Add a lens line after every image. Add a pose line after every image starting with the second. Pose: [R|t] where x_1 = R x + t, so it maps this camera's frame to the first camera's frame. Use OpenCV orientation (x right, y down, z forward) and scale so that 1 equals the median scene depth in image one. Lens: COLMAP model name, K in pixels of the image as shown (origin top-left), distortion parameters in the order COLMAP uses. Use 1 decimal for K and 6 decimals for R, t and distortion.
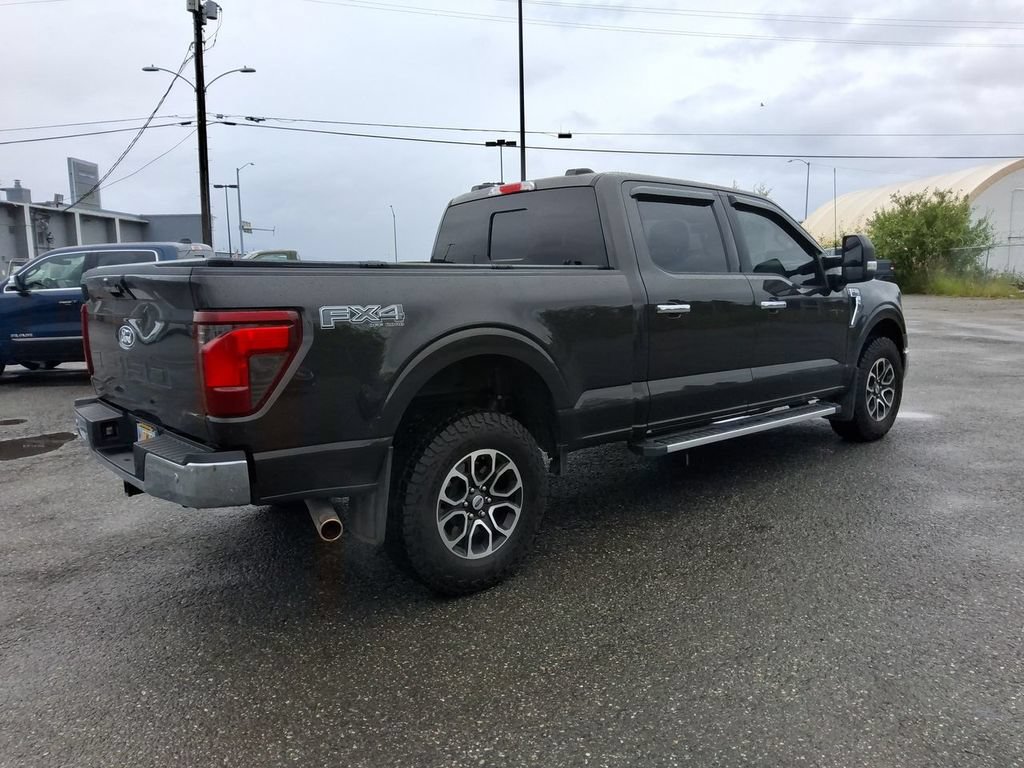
lens RADIAL K [[760.1, 0, 494.5], [0, 760.1, 379.2], [0, 0, 1]] dist [0.077450, -0.124694]
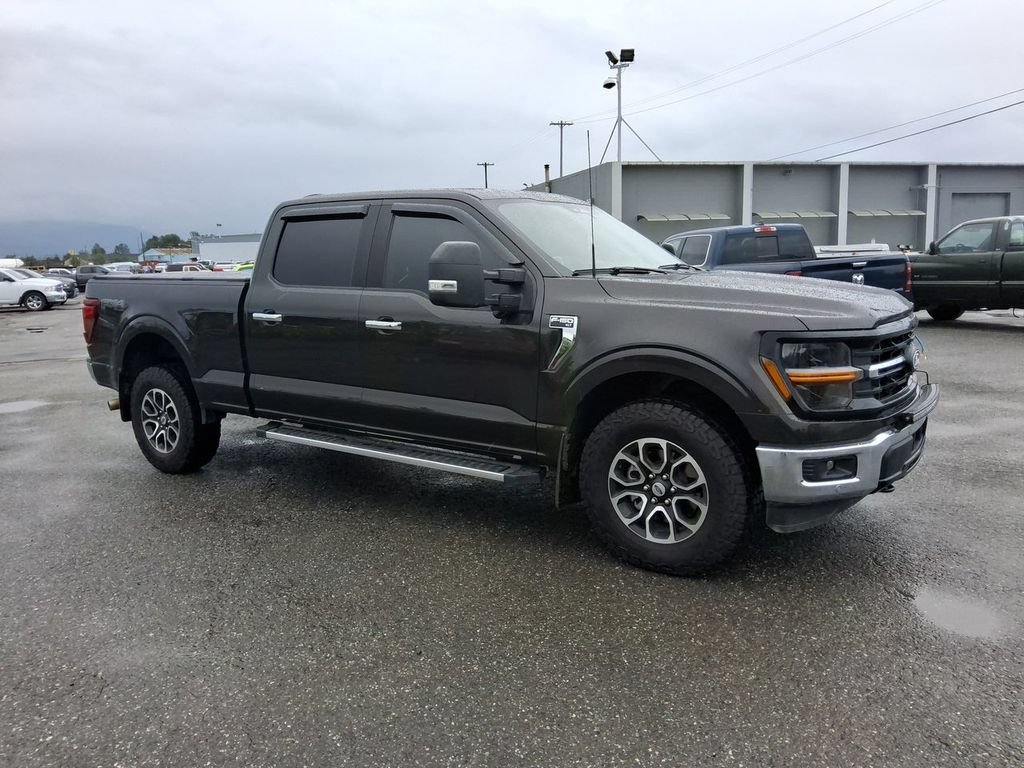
lens RADIAL K [[759.1, 0, 512.0], [0, 759.1, 384.0], [0, 0, 1]] dist [0.074591, -0.126374]
pose [[0.263921, 0.168148, -0.949775, 1.271810], [-0.109034, 0.983577, 0.143834, -0.174666], [0.958362, 0.065597, 0.277920, 0.907647]]
